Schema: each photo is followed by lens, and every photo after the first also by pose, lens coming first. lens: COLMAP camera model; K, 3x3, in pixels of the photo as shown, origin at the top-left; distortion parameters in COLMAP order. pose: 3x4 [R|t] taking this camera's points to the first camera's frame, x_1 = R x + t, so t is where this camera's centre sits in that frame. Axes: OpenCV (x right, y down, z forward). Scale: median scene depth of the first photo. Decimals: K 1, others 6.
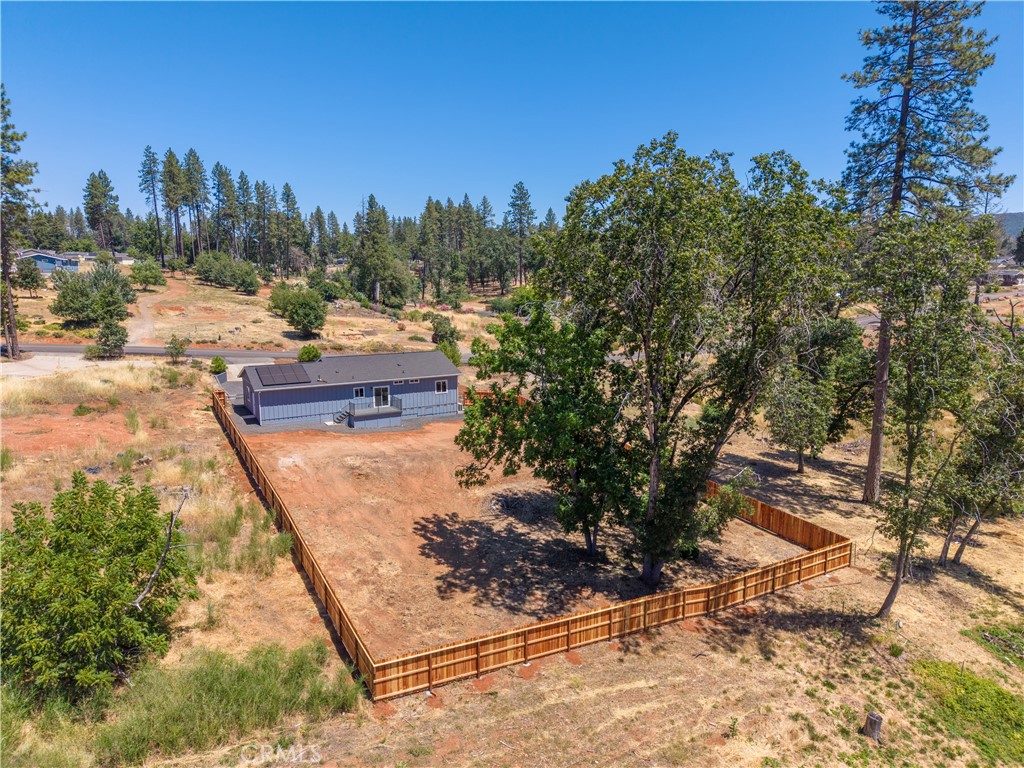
lens RADIAL K [[682.1, 0, 512.0], [0, 682.1, 384.0], [0, 0, 1]] dist [0.039849, -0.046535]
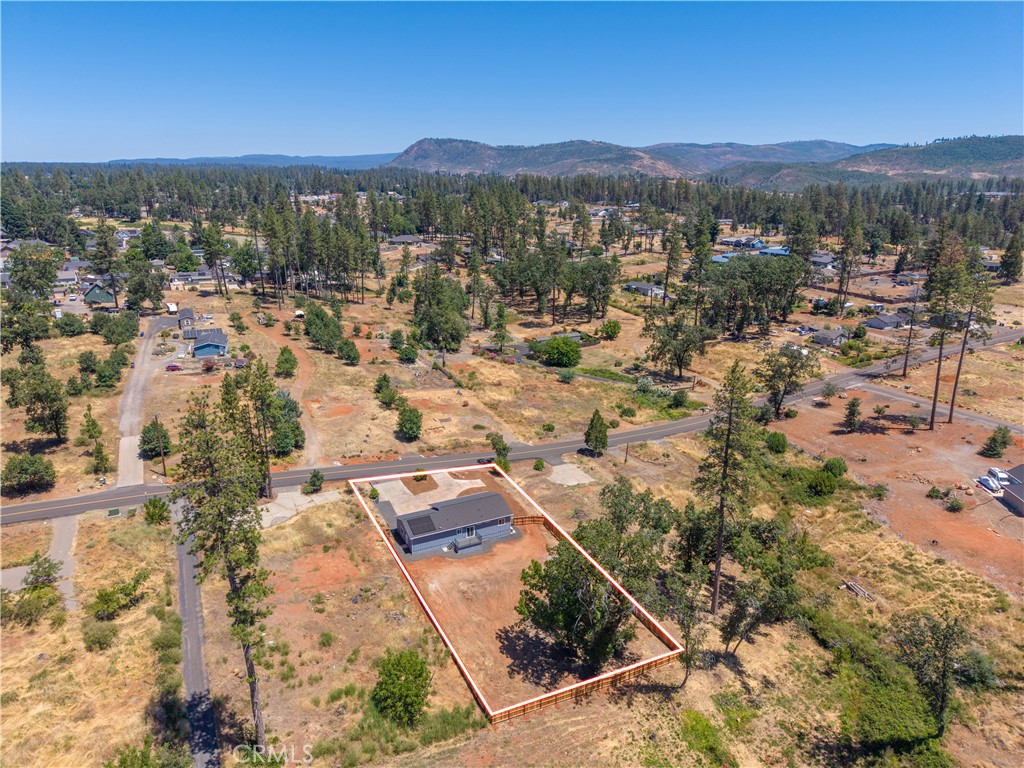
lens RADIAL K [[682.1, 0, 512.0], [0, 682.1, 384.0], [0, 0, 1]] dist [0.039849, -0.046535]
pose [[0.998552, 0.015155, -0.051618, 0.019655], [-0.008853, 0.992709, 0.120206, -0.905667], [0.053063, -0.119575, 0.991406, -1.194492]]
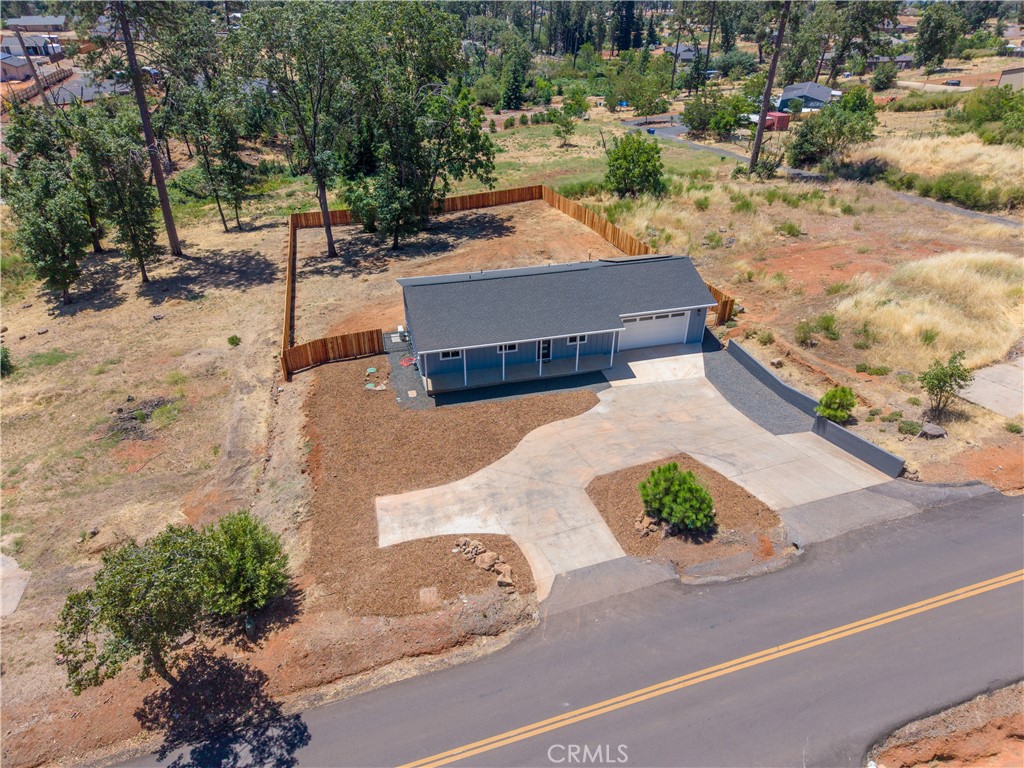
lens RADIAL K [[682.1, 0, 512.0], [0, 682.1, 384.0], [0, 0, 1]] dist [0.039849, -0.046535]
pose [[-0.963457, -0.133651, 0.232139, -0.566606], [0.051215, 0.758728, 0.649391, -0.598601], [-0.262922, 0.637549, -0.724157, 2.401548]]
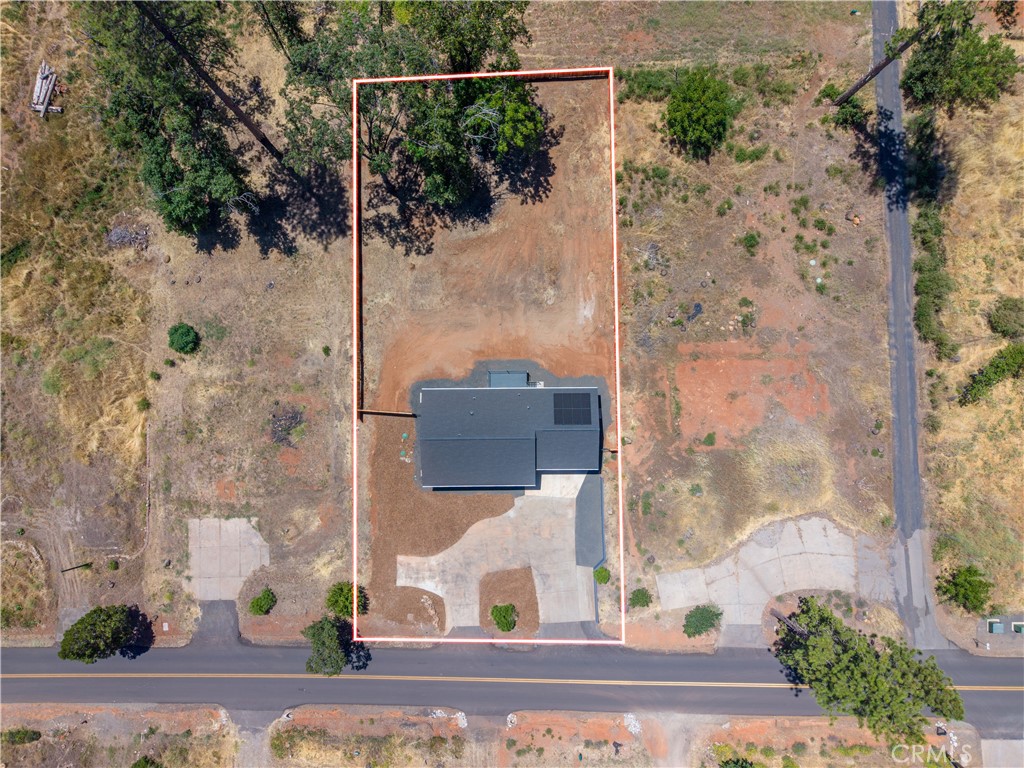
lens RADIAL K [[682.1, 0, 512.0], [0, 682.1, 384.0], [0, 0, 1]] dist [0.039849, -0.046535]
pose [[-0.869409, -0.494025, 0.008250, -0.322261], [0.088956, -0.140081, 0.986136, -1.717373], [-0.486020, 0.858089, 0.165735, 1.149894]]
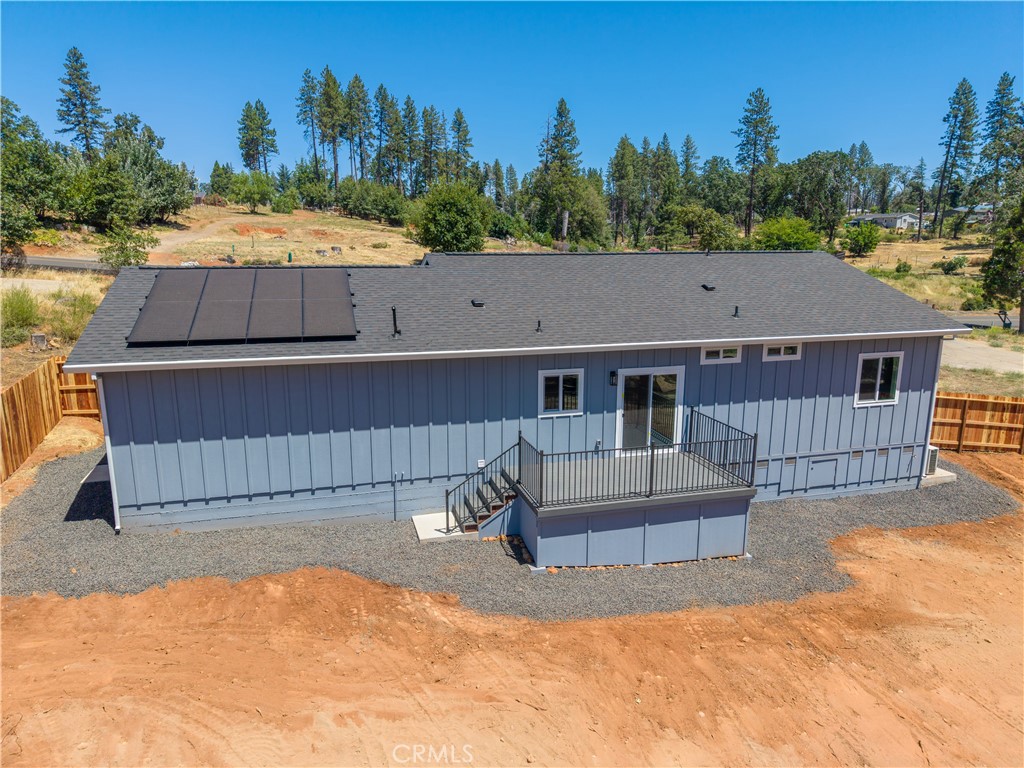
lens RADIAL K [[679.1, 0, 512.0], [0, 679.1, 384.0], [0, 0, 1]] dist [0.003106, -0.007525]
pose [[0.968890, 0.049964, -0.242394, -0.268351], [-0.040249, 0.998182, 0.044873, 0.000076], [0.244195, -0.033721, 0.969140, 1.124560]]
